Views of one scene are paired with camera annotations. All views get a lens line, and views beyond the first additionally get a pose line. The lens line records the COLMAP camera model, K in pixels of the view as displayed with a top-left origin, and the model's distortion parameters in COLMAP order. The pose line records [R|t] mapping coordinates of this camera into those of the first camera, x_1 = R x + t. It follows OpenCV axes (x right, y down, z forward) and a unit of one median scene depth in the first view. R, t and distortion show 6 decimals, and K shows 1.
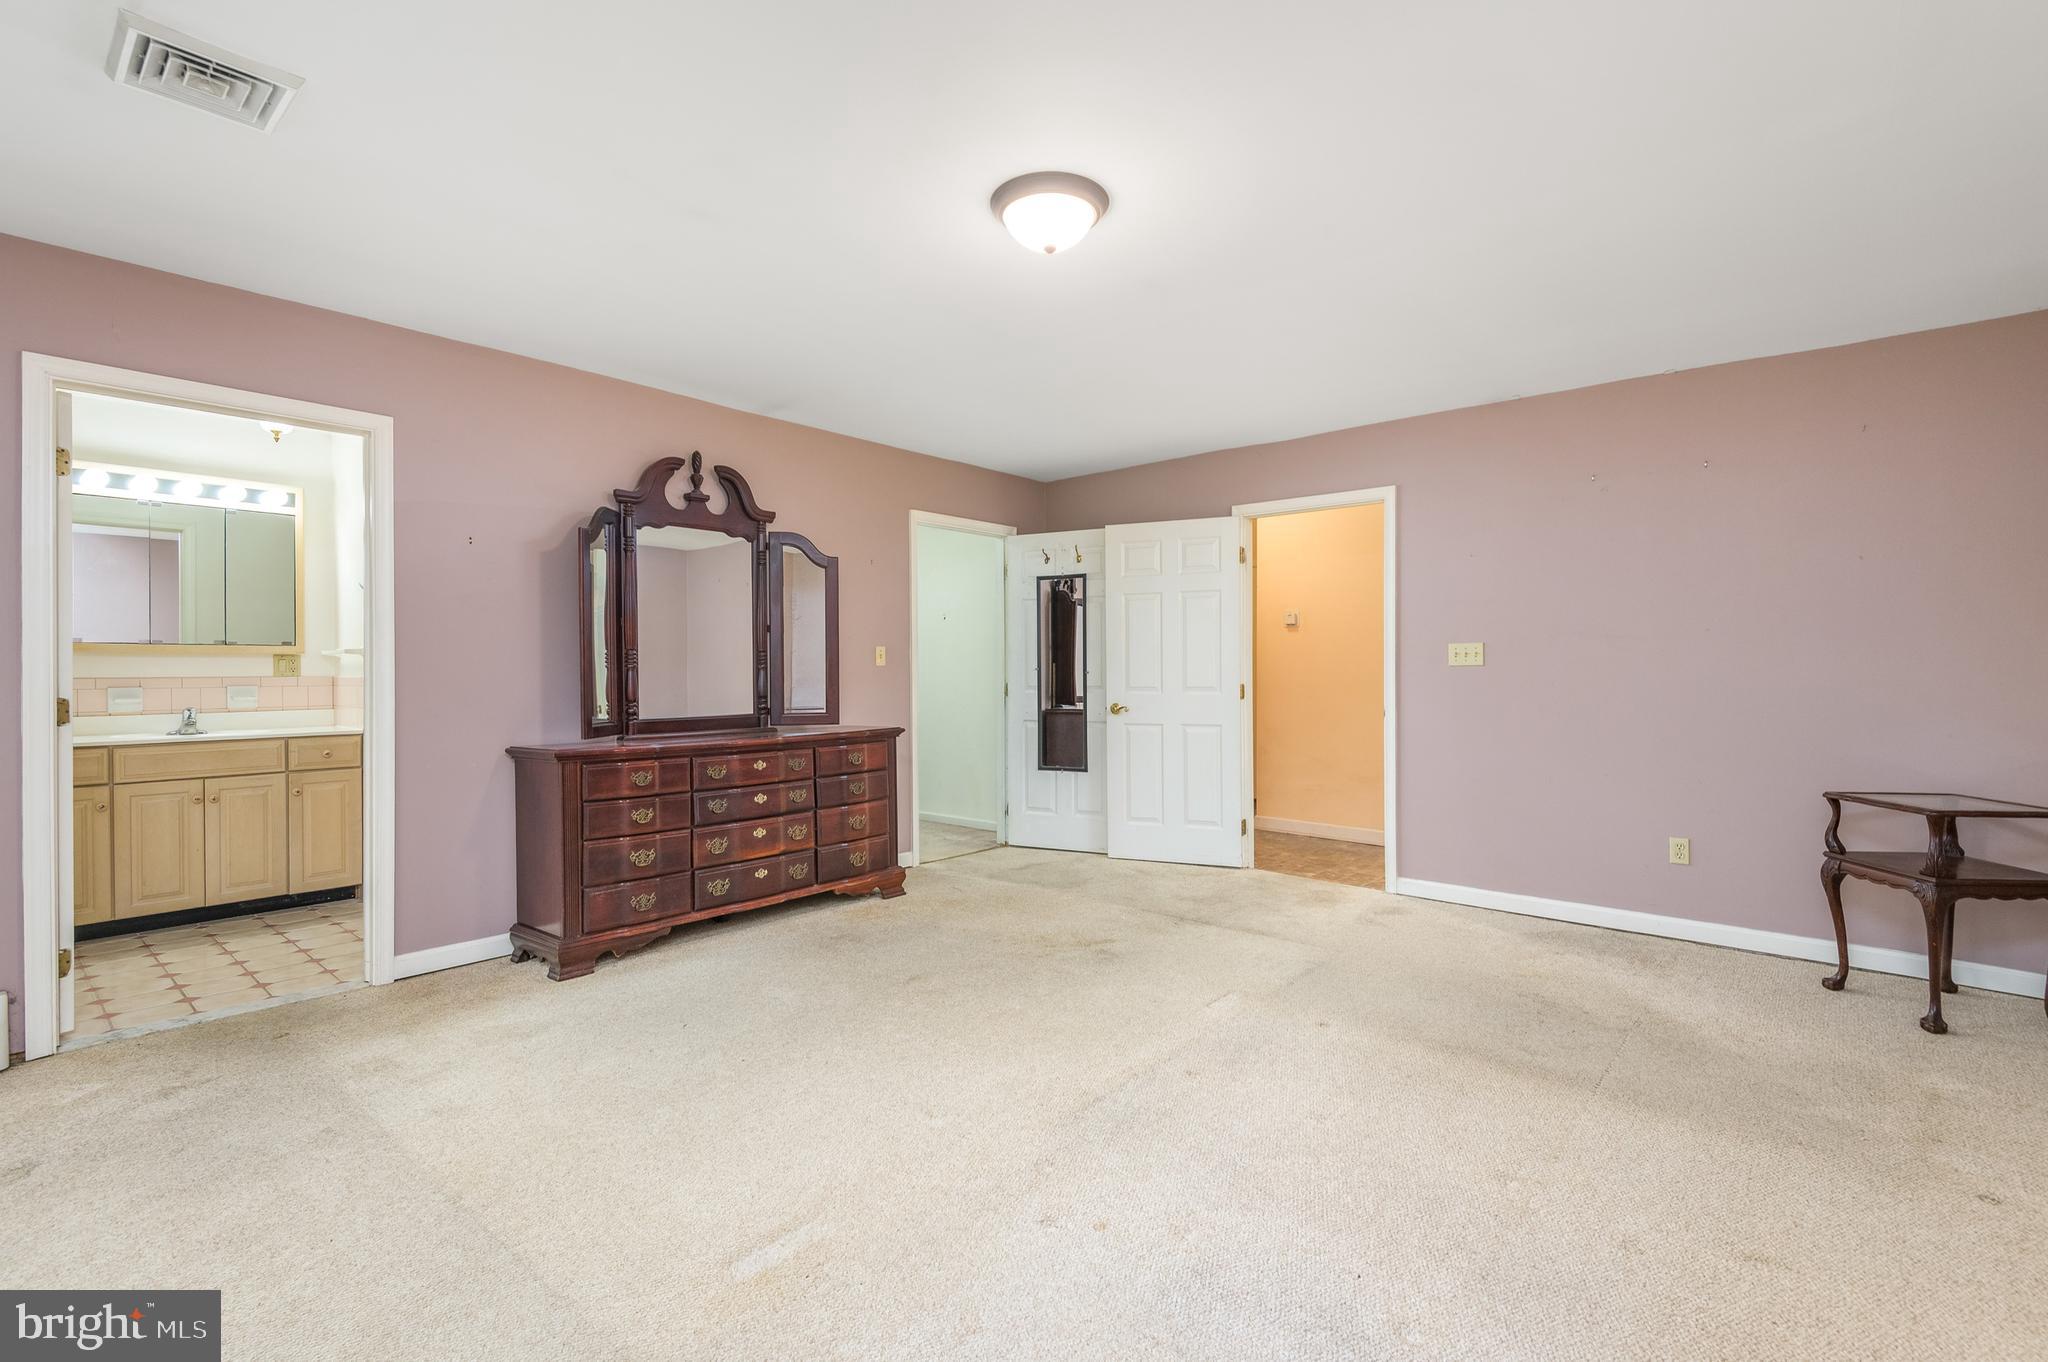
lens RADIAL K [[938.7, 0, 1025.3], [0, 938.7, 674.7], [0, 0, 1]] dist [0.001393, 0.000094]
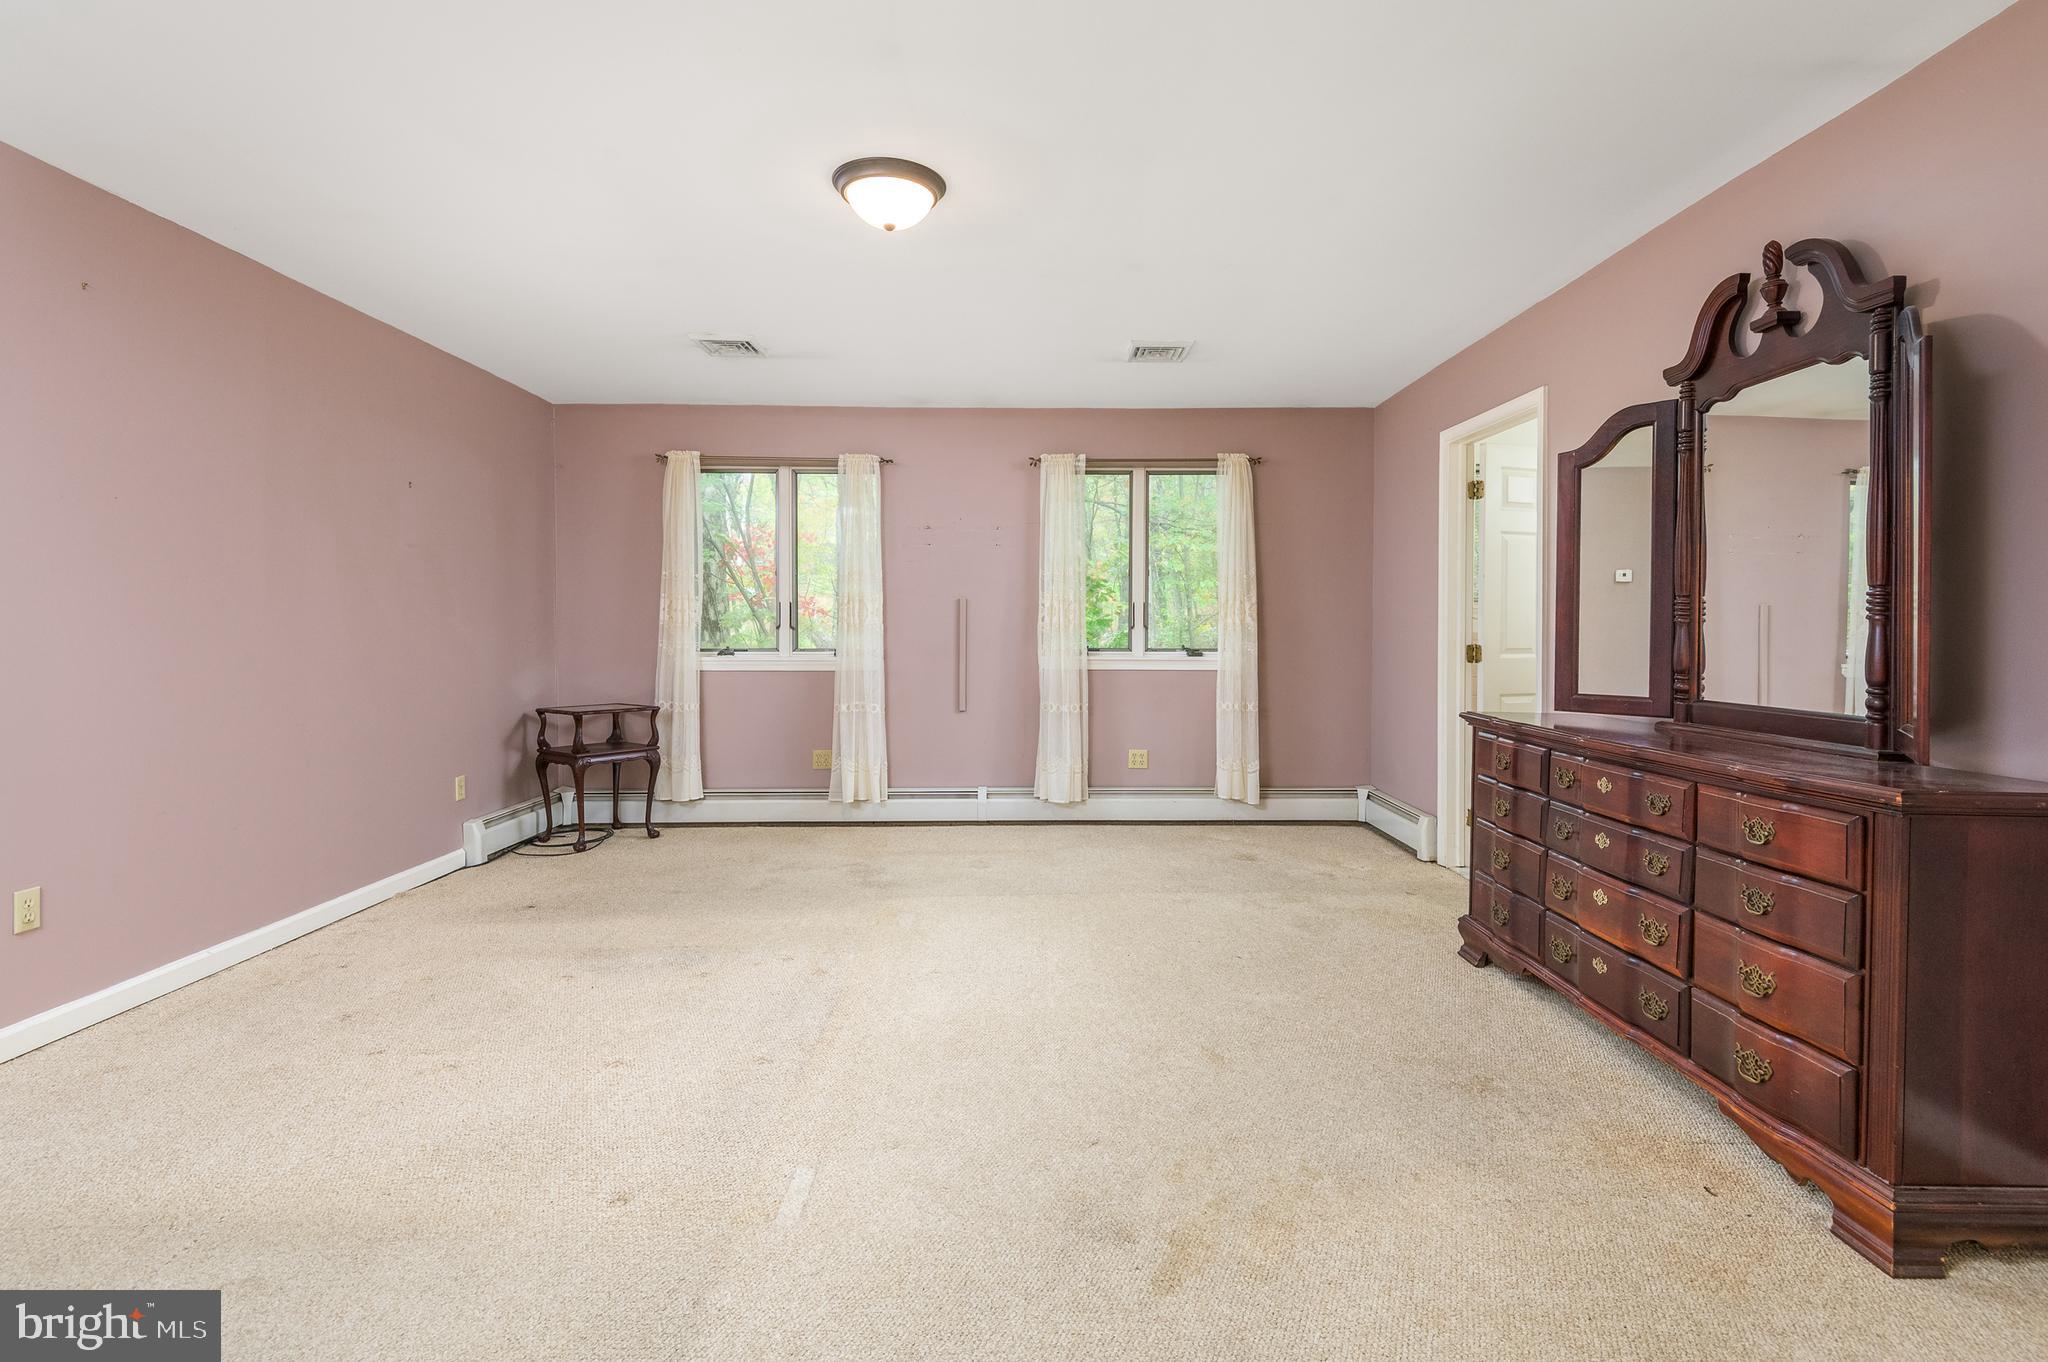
lens RADIAL K [[938.7, 0, 1037.0], [0, 938.7, 632.2], [0, 0, 1]] dist [0.001393, 0.000094]
pose [[-0.741003, 0.005695, -0.671478, 0.384428], [-0.006197, 0.999863, 0.015319, -0.007845], [0.671473, 0.015513, -0.740866, 1.194933]]
